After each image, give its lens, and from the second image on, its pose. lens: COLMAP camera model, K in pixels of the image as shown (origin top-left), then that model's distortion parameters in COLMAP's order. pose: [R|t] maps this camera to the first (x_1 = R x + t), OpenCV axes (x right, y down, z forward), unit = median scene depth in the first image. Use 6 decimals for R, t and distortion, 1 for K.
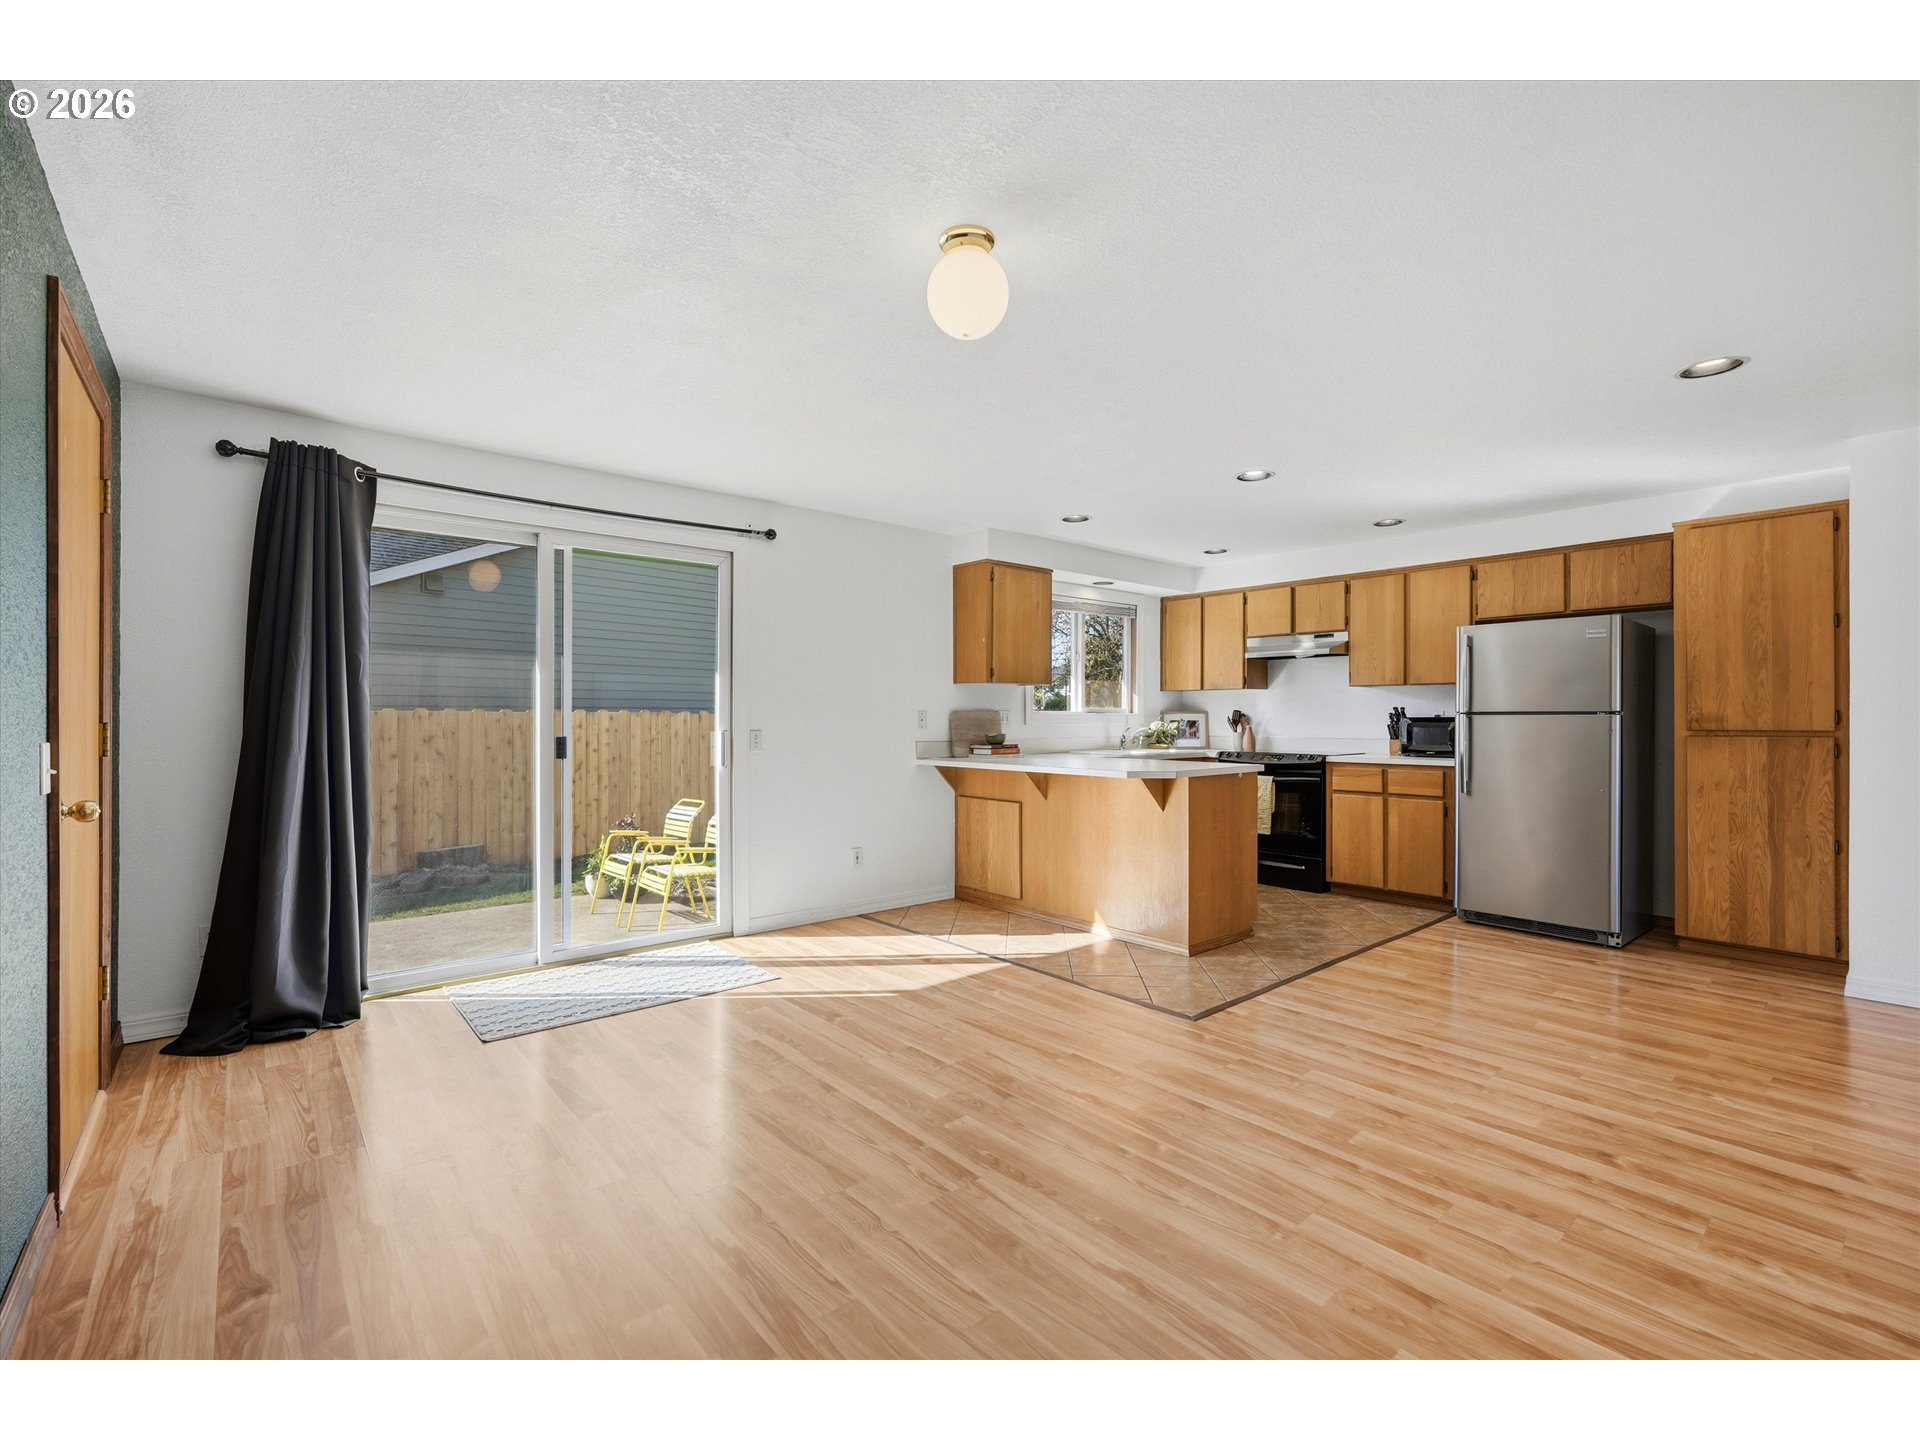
lens RADIAL K [[844.5, 0, 960.0], [0, 844.5, 720.0], [0, 0, 1]] dist [-0.011779, 0.000767]
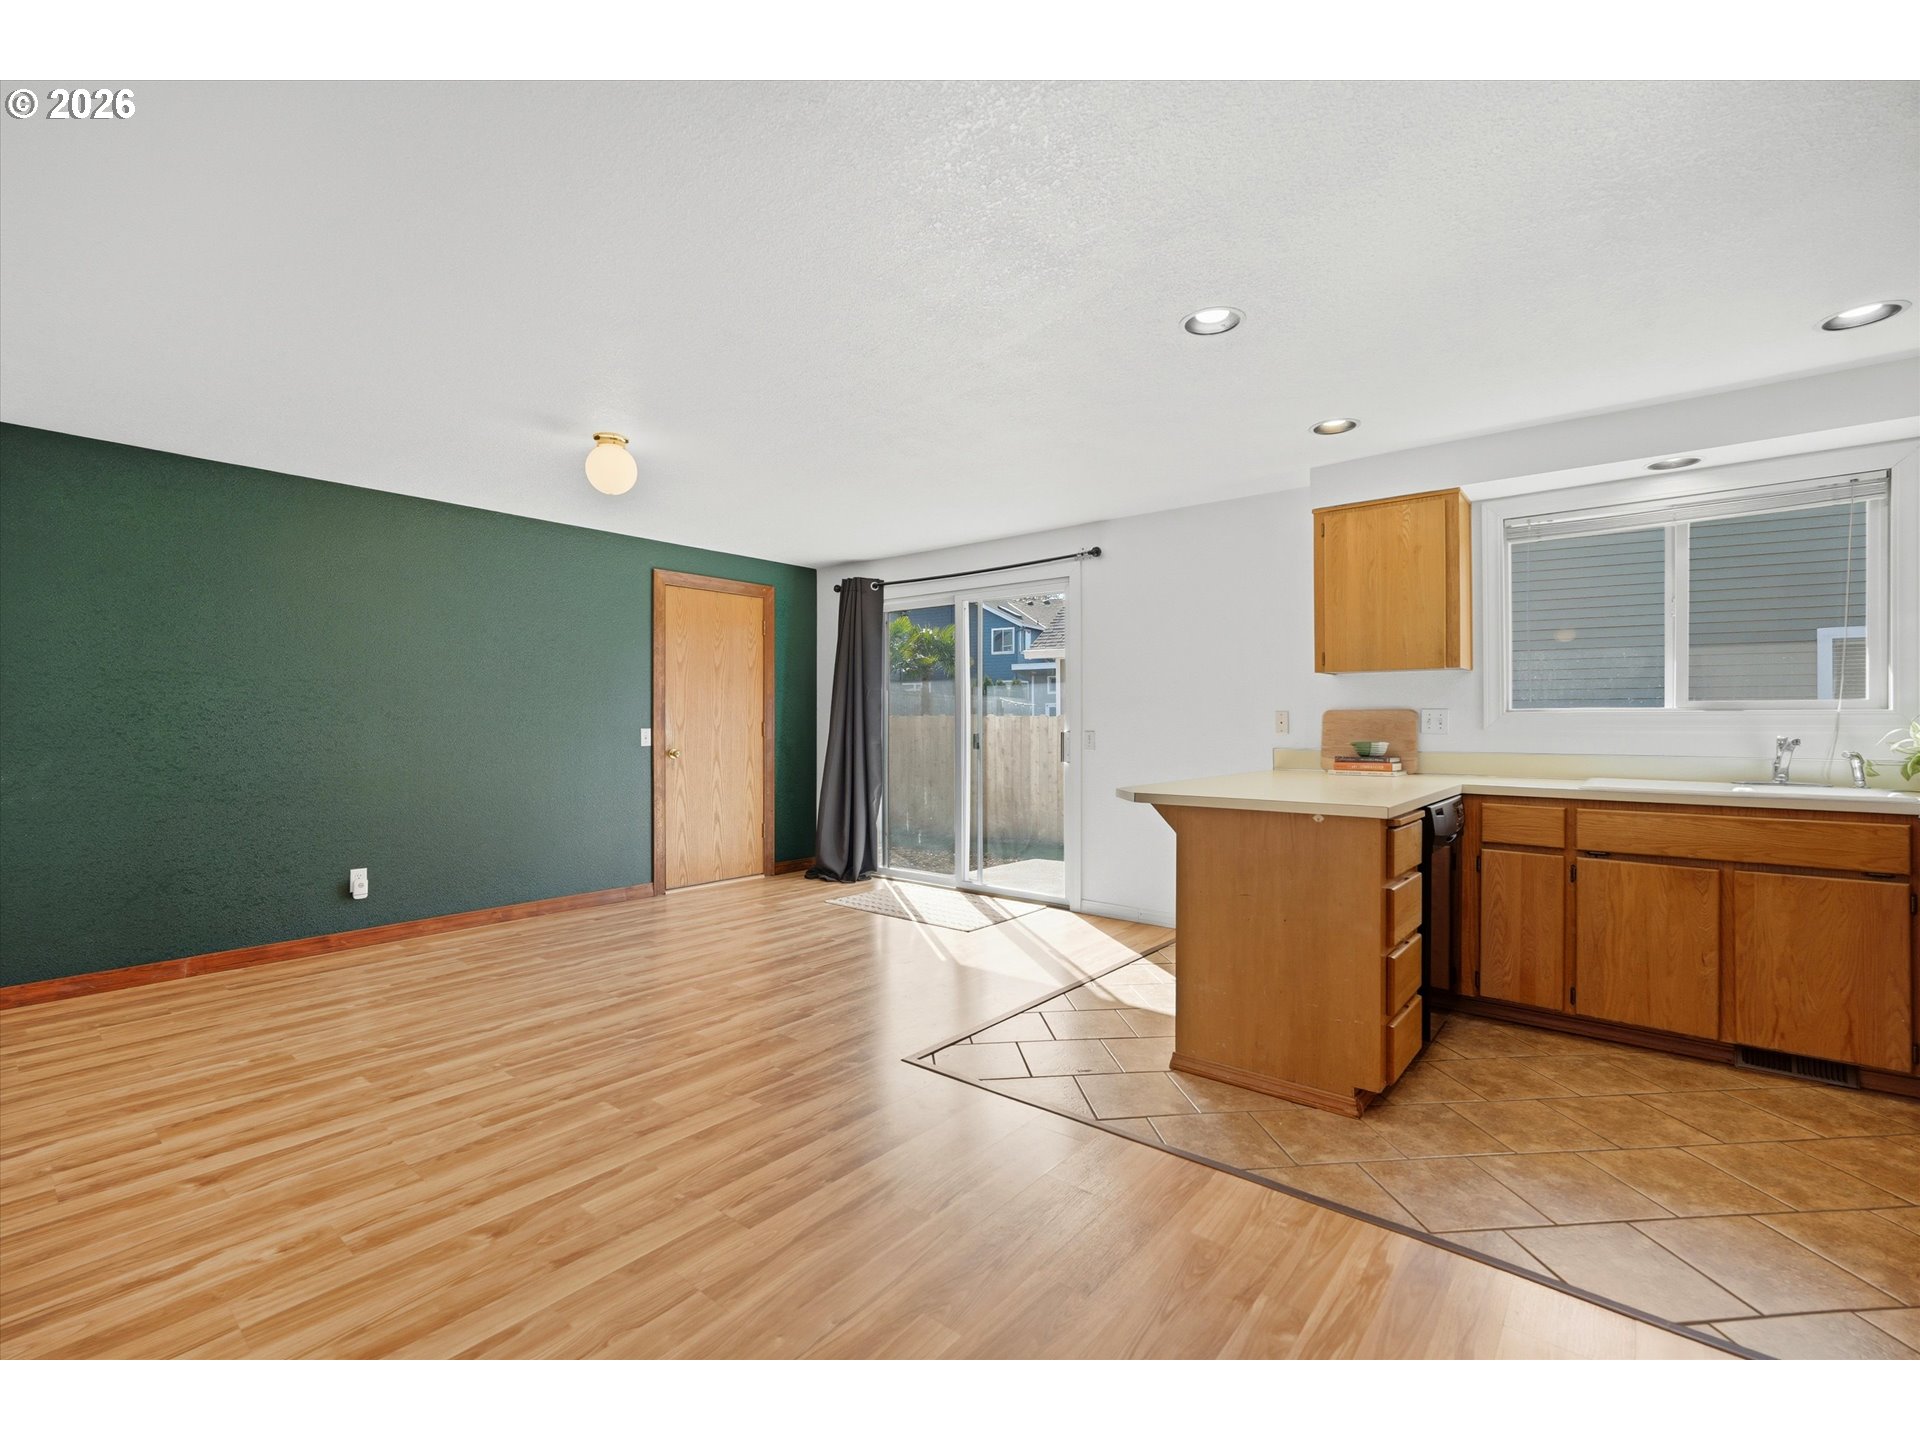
lens RADIAL K [[844.5, 0, 960.0], [0, 844.5, 720.0], [0, 0, 1]] dist [-0.011779, 0.000767]
pose [[0.172236, -0.000544, -0.985056, 0.891743], [-0.001396, 0.999999, -0.000796, -0.001123], [0.985055, 0.001512, 0.172235, 0.692403]]
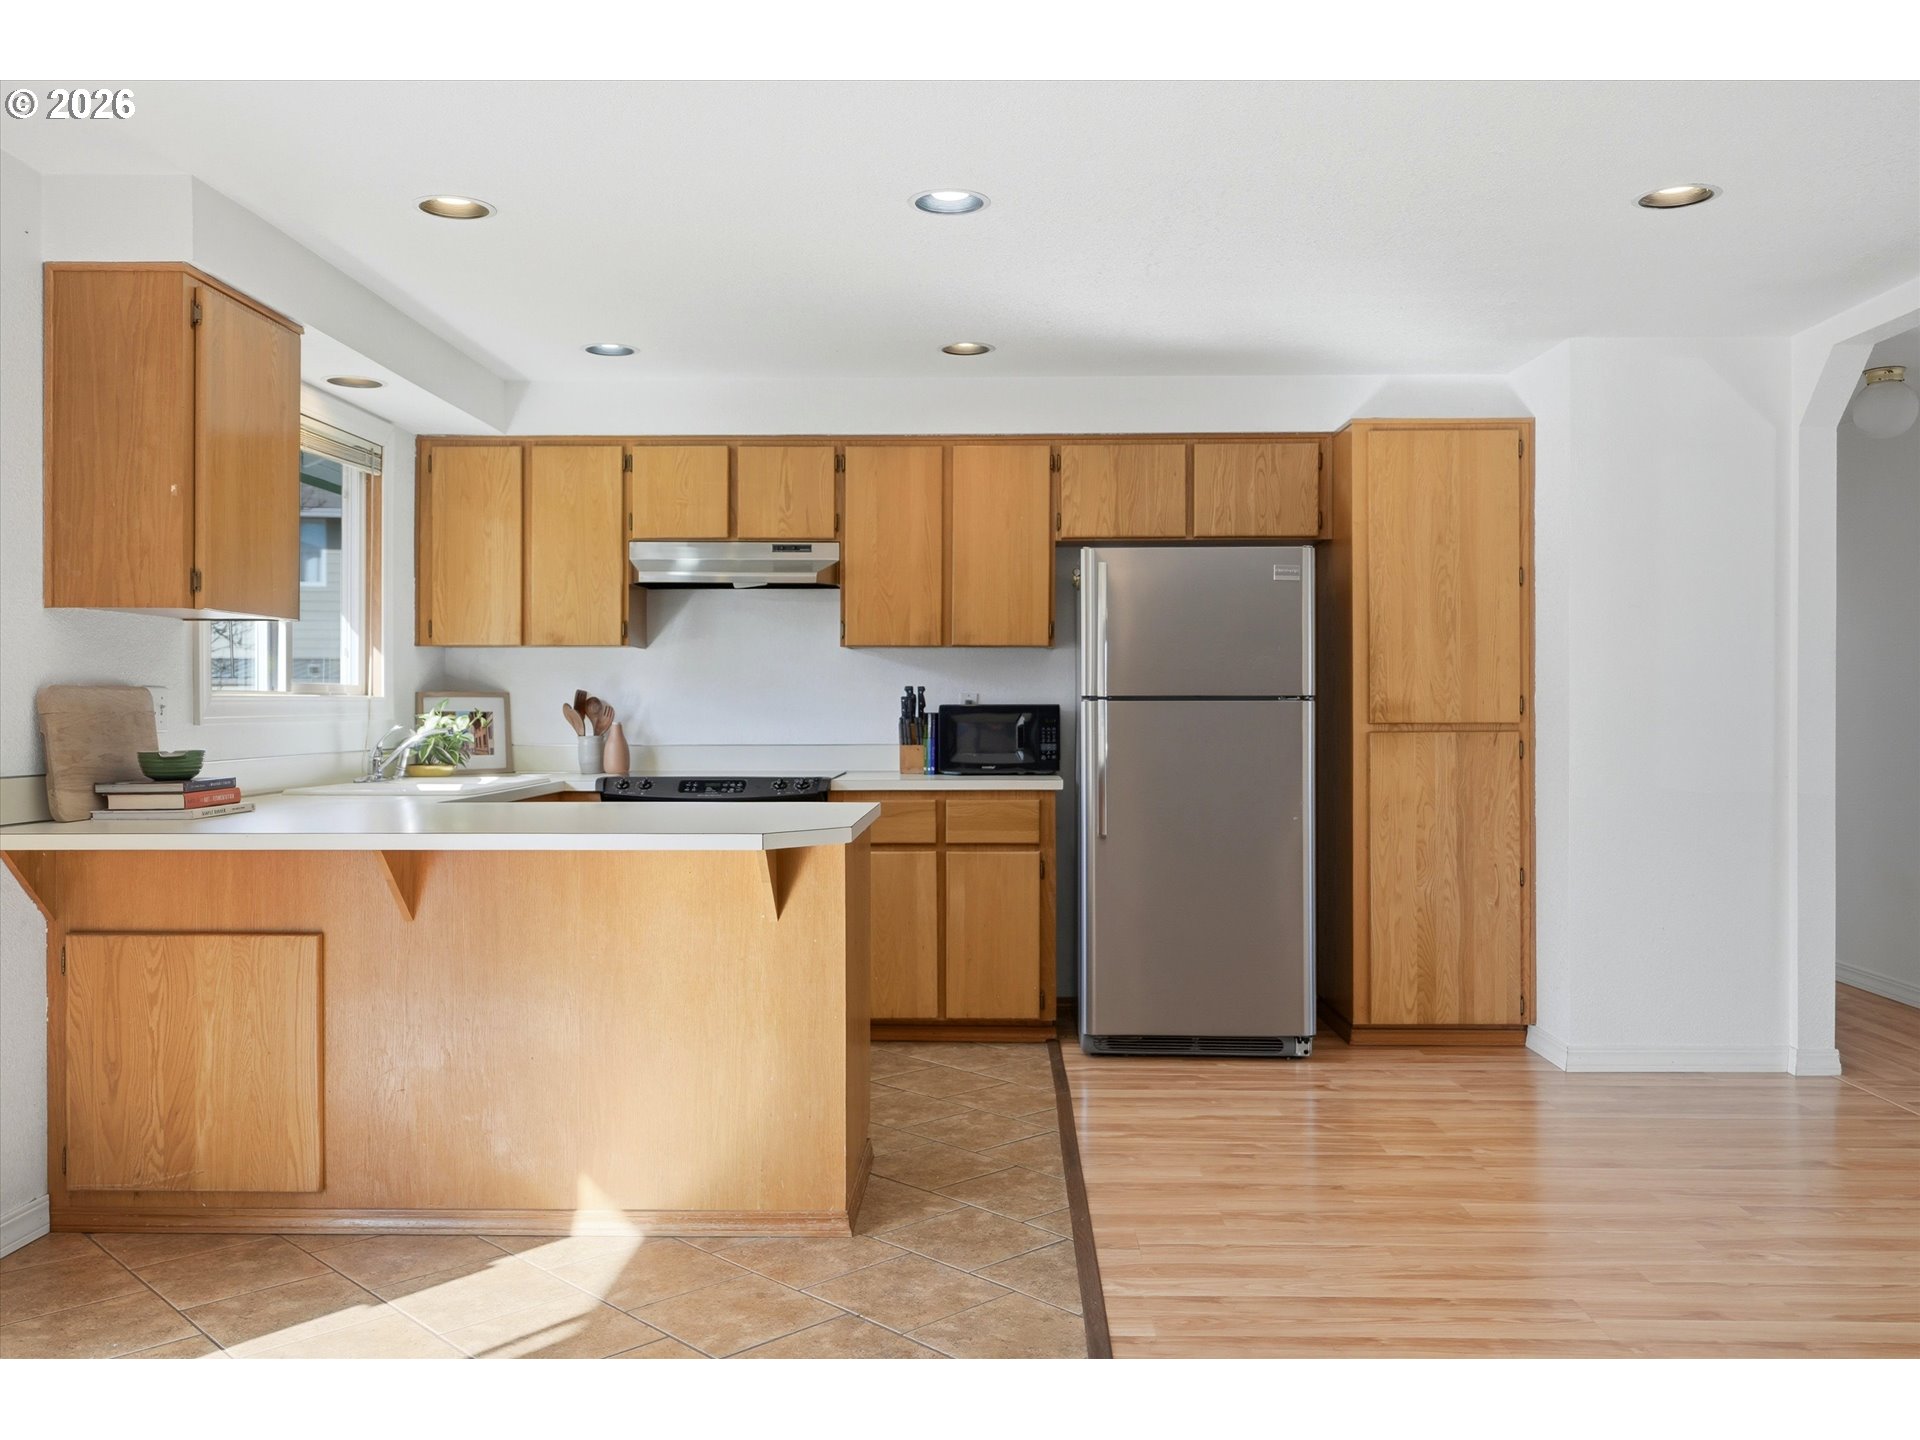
lens RADIAL K [[1567.6, 0, 966.1], [0, 1567.6, 703.5], [0, 0, 1]] dist [-0.008619, 0.005200]
pose [[0.666163, 0.000296, 0.745806, -0.302768], [0.002640, 0.999993, -0.002755, -0.001566], [-0.745801, 0.003804, 0.666158, 0.384787]]
